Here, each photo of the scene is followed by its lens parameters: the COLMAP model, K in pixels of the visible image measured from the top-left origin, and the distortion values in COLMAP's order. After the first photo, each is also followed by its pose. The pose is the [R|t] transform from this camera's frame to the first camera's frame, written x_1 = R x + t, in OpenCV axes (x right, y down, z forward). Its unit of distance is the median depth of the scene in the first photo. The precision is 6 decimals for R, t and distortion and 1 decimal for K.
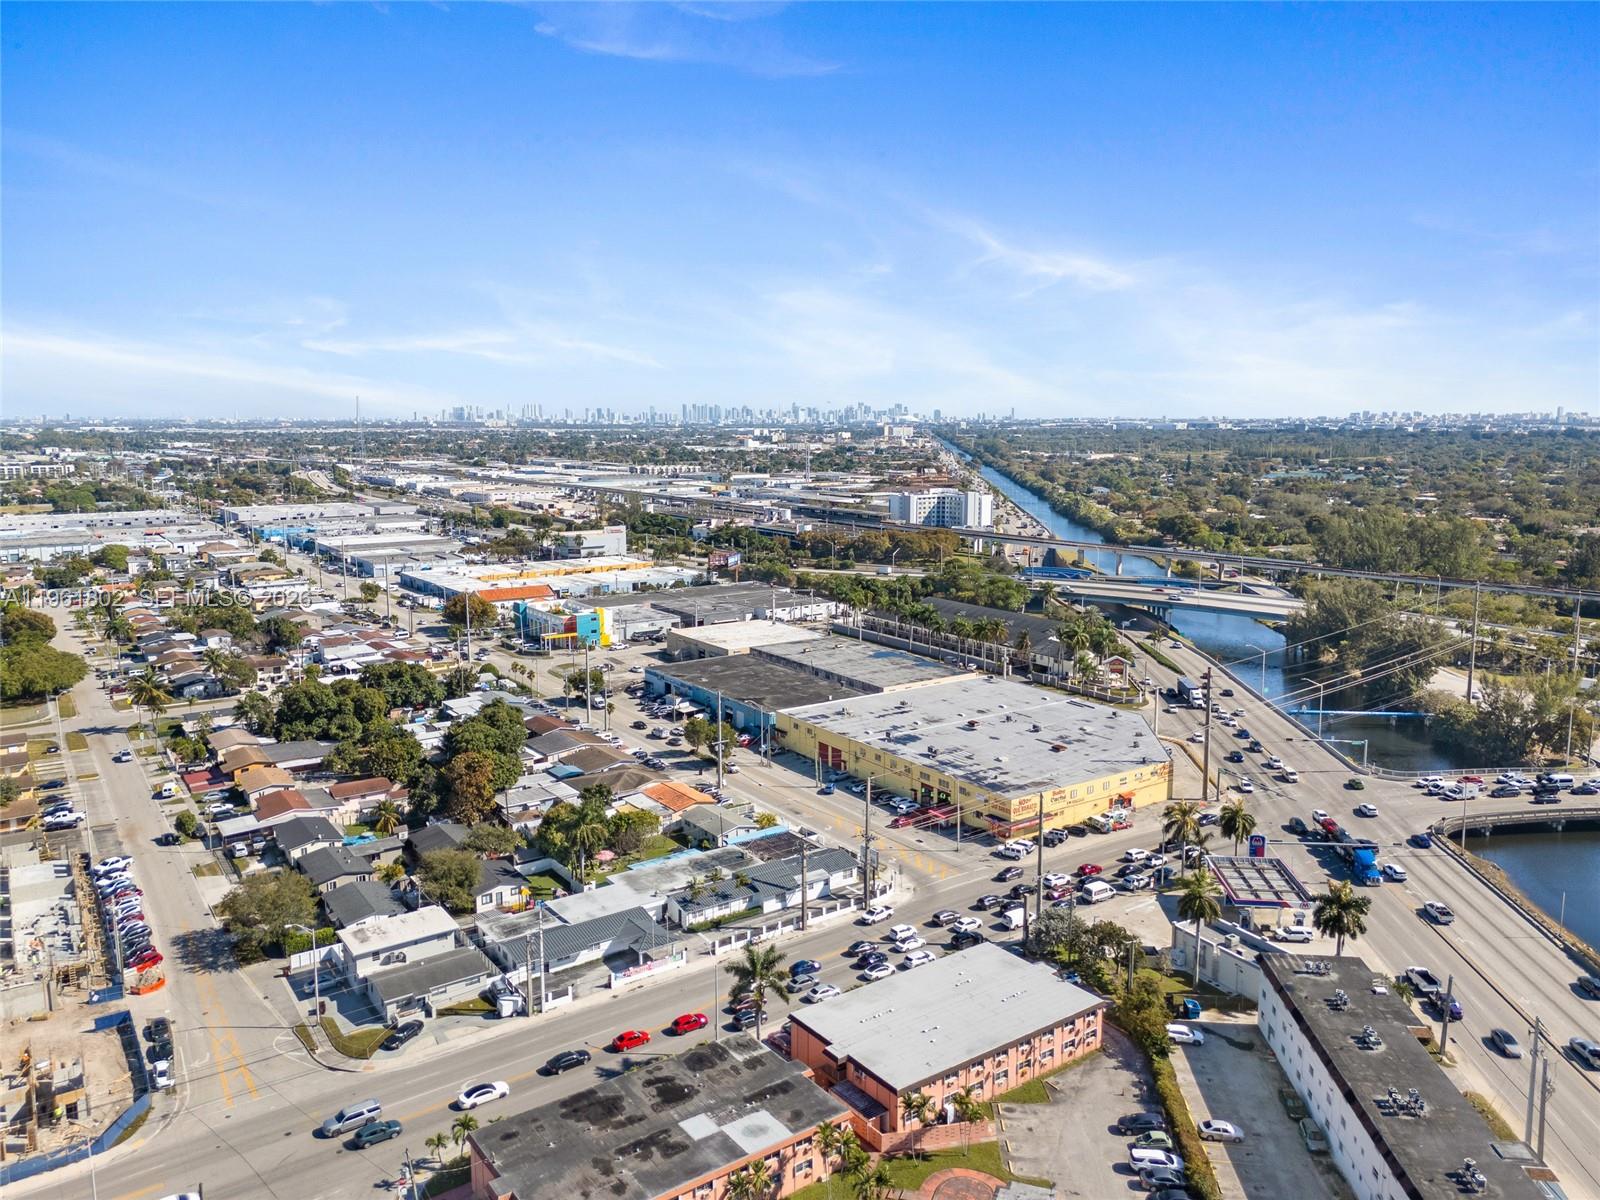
lens RADIAL K [[1187.1, 0, 800.0], [0, 1187.1, 600.0], [0, 0, 1]] dist [0.108077, -0.124902]
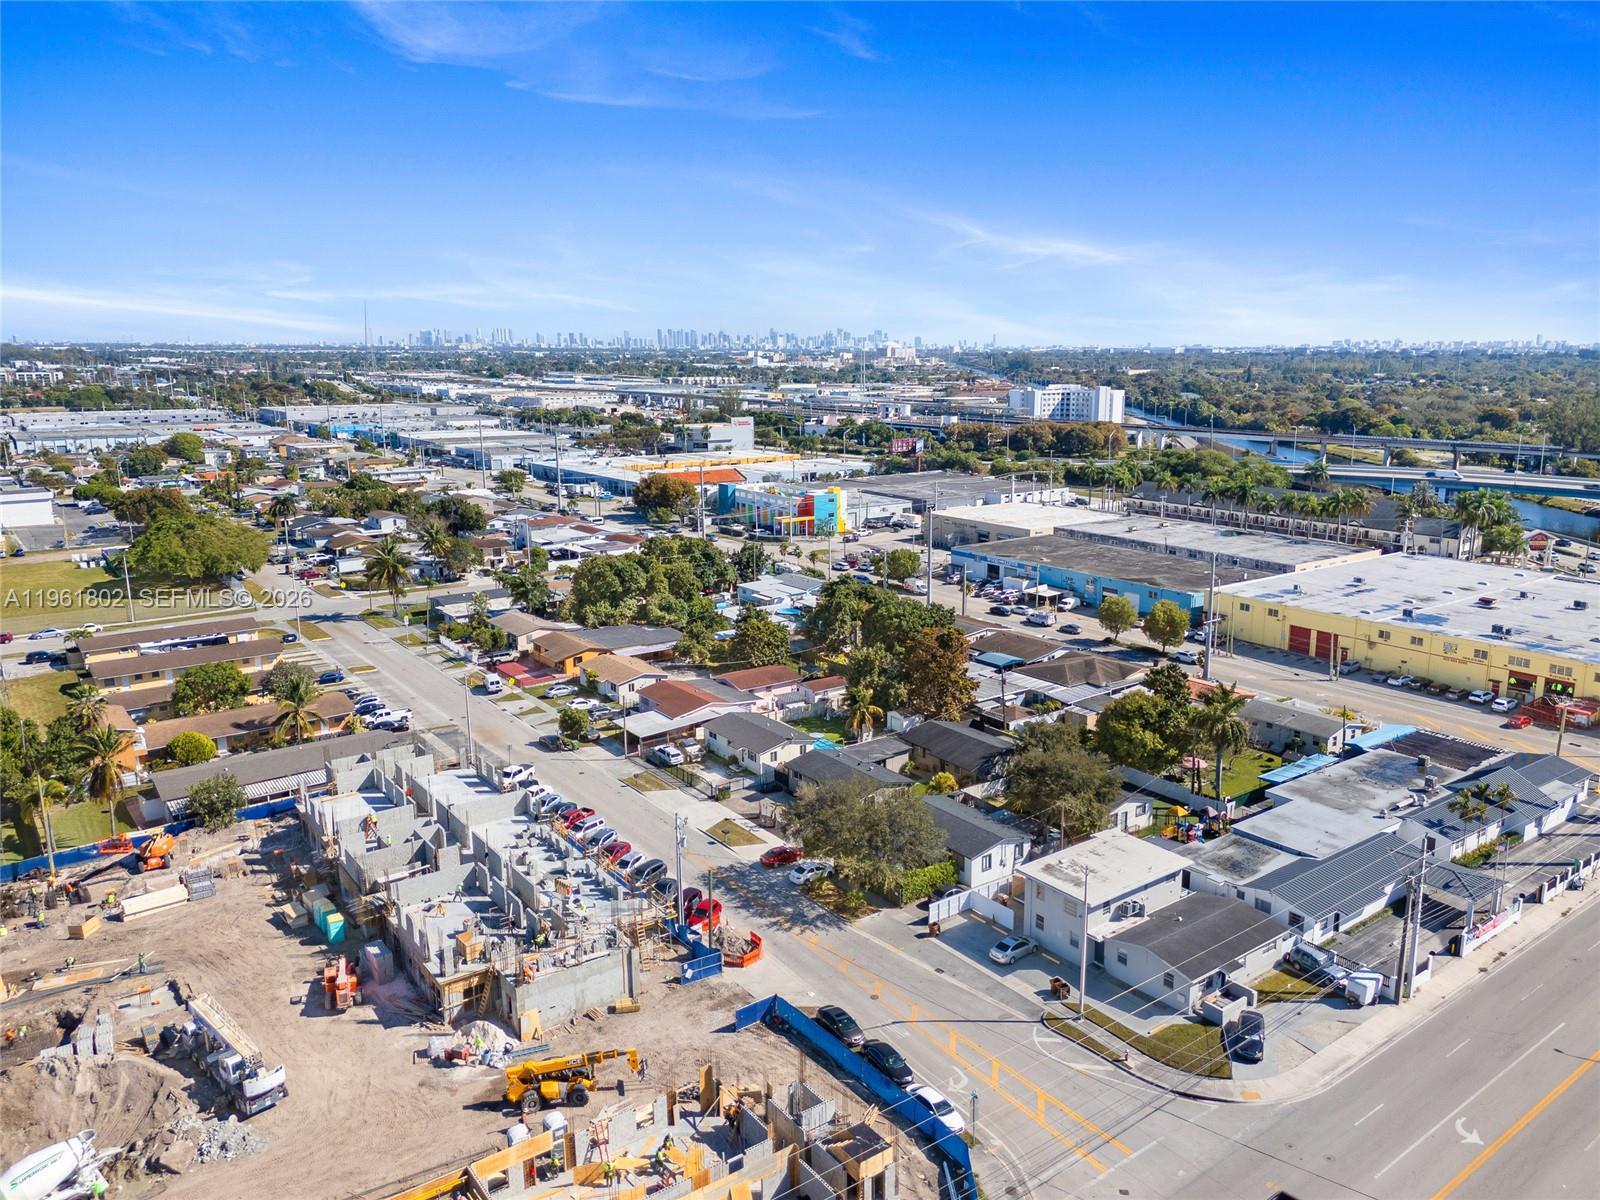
lens RADIAL K [[1187.1, 0, 800.0], [0, 1187.1, 600.0], [0, 0, 1]] dist [0.108077, -0.124902]
pose [[0.999452, -0.003691, 0.032889, -0.333450], [0.001873, 0.998478, 0.055121, 0.060272], [-0.033042, -0.055029, 0.997938, 0.235012]]
